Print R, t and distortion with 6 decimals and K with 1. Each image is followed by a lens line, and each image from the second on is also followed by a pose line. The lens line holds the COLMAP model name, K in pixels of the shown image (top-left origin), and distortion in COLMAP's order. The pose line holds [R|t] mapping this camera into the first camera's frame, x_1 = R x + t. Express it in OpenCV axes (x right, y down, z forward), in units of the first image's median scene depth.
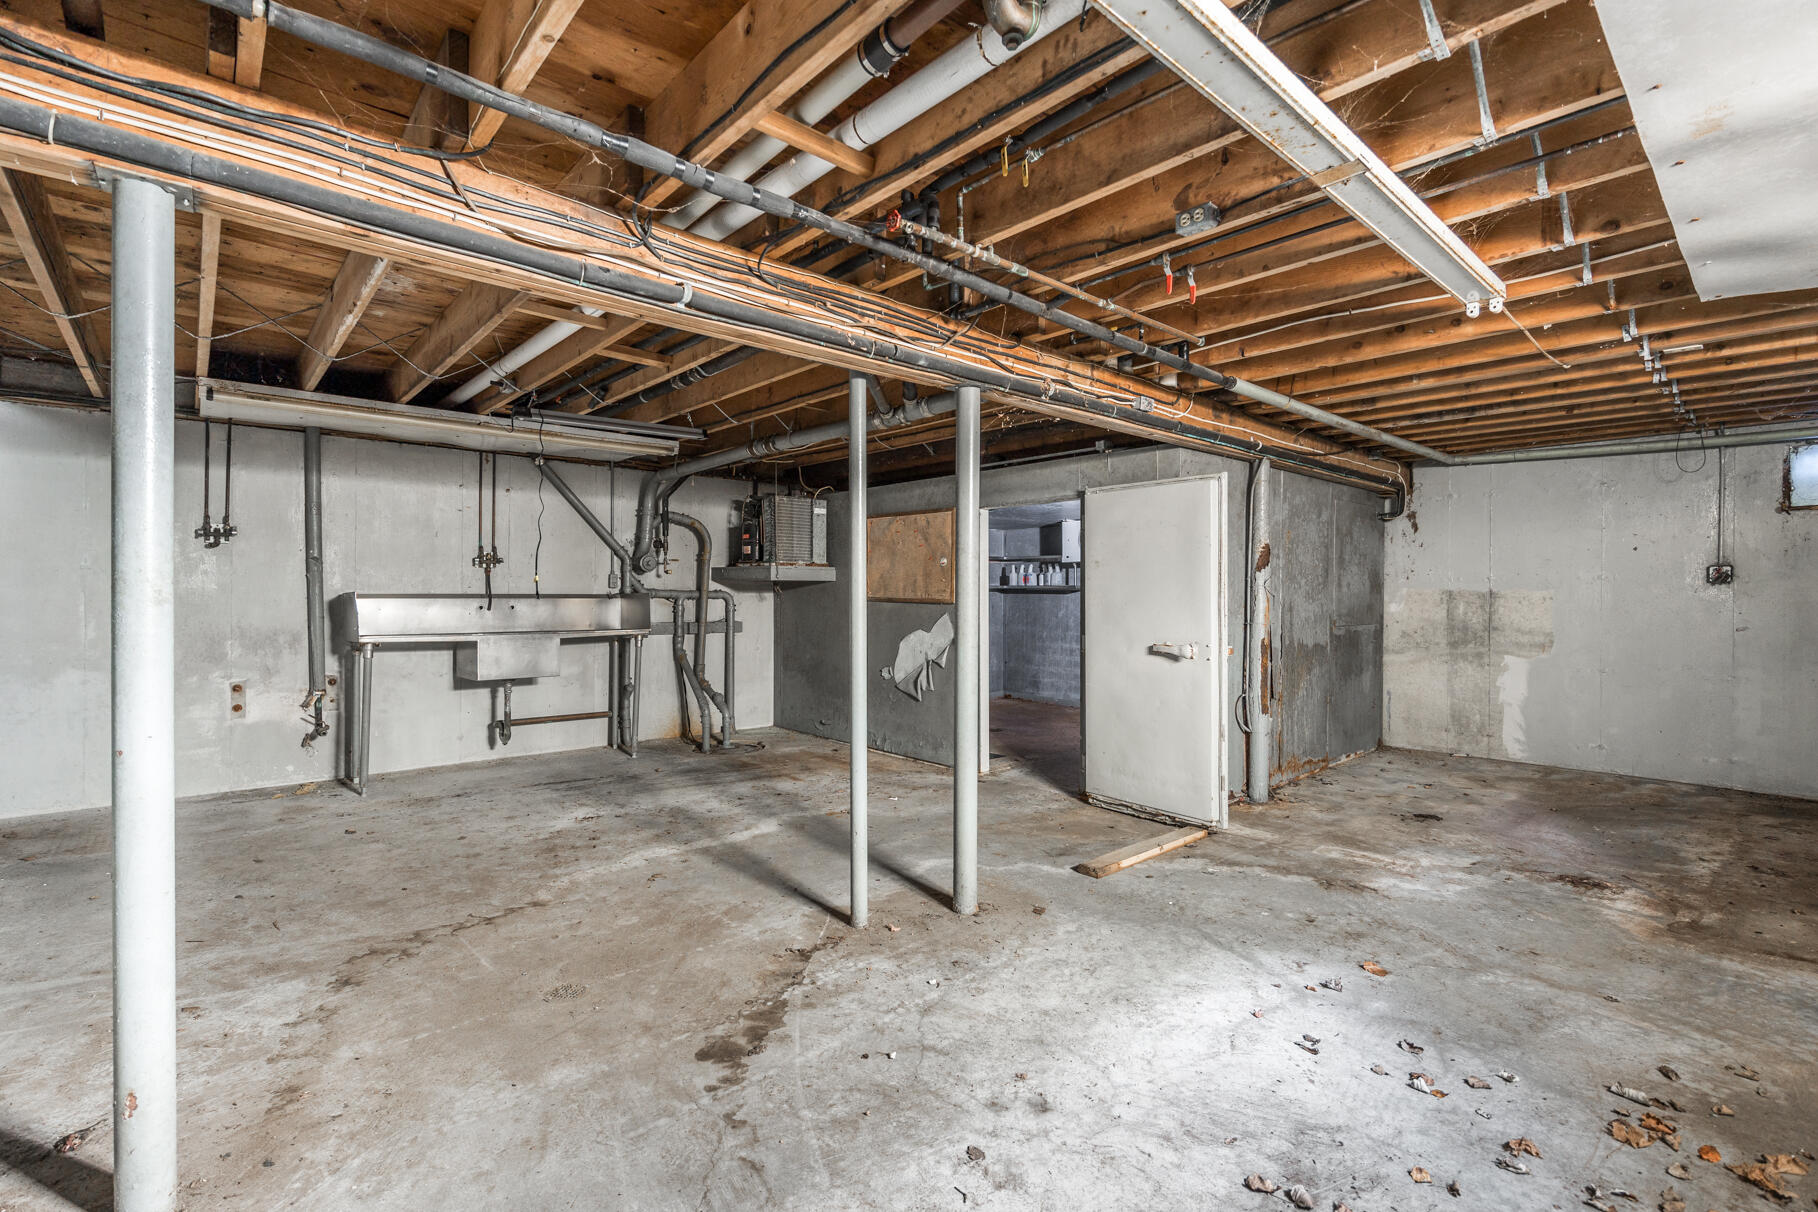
lens RADIAL K [[819.0, 0, 908.7], [0, 819.0, 598.9], [0, 0, 1]] dist [0.000042, 0.000000]
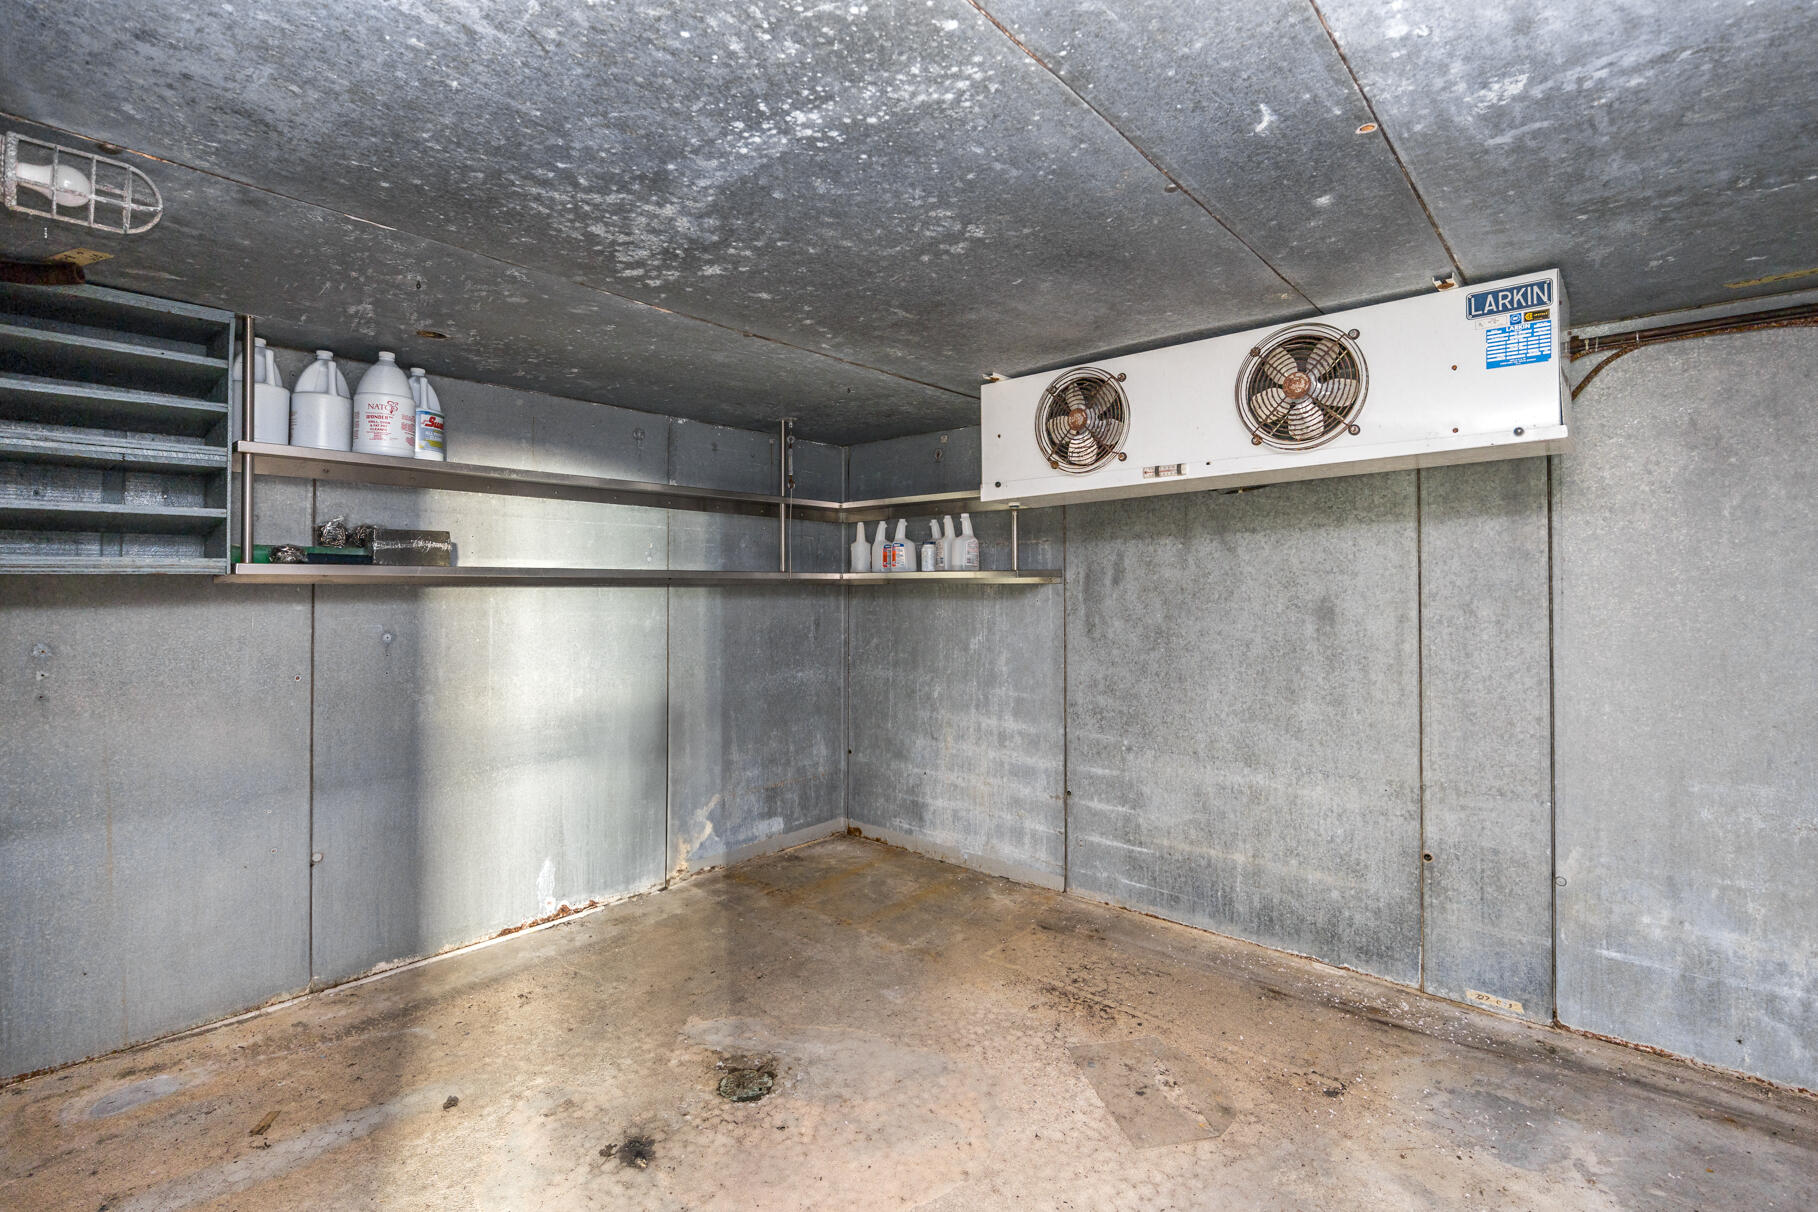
lens RADIAL K [[819.0, 0, 909.3], [0, 819.0, 599.7], [0, 0, 1]] dist [0.000042, 0.000000]
pose [[0.992352, -0.002561, 0.123416, 0.102471], [0.003370, 0.999974, -0.006345, -0.001083], [-0.123397, 0.006712, 0.992335, 0.596981]]
